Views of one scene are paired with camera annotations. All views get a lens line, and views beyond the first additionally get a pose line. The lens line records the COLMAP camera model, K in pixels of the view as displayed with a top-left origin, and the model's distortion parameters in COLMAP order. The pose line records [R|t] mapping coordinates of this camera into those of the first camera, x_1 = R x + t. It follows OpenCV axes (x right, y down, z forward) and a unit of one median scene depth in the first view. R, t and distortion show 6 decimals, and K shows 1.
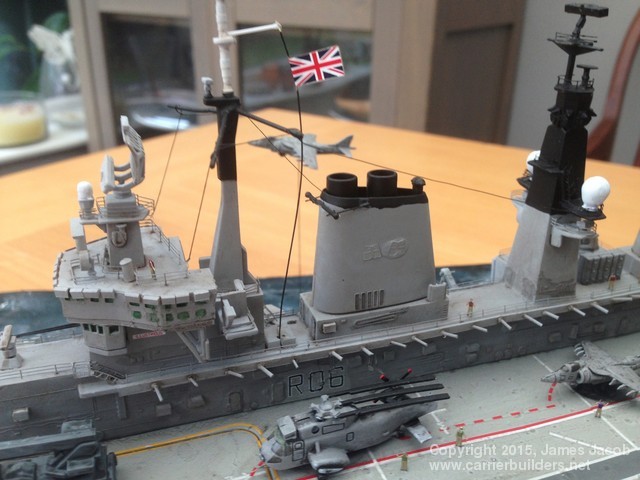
lens RADIAL K [[598.3, 0, 320.0], [0, 598.3, 240.0], [0, 0, 1]] dist [0.088296, -0.165064]
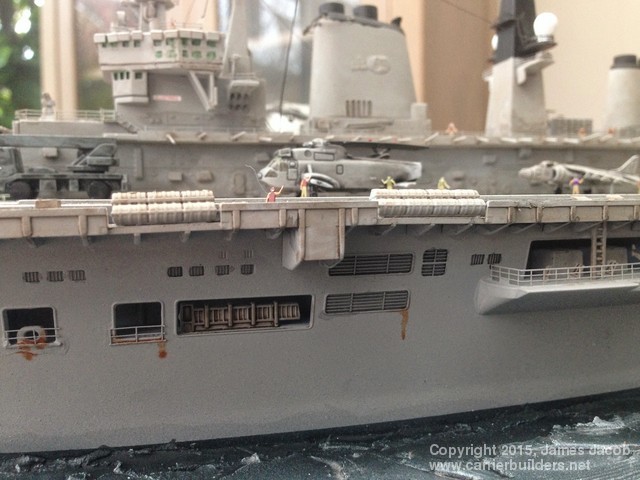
lens RADIAL K [[598.3, 0, 320.0], [0, 598.3, 240.0], [0, 0, 1]] dist [0.088296, -0.165064]
pose [[0.999052, -0.020552, -0.038372, 0.055432], [0.006322, 0.940681, -0.339233, 0.850625], [0.043068, 0.338669, 0.939920, 0.001990]]
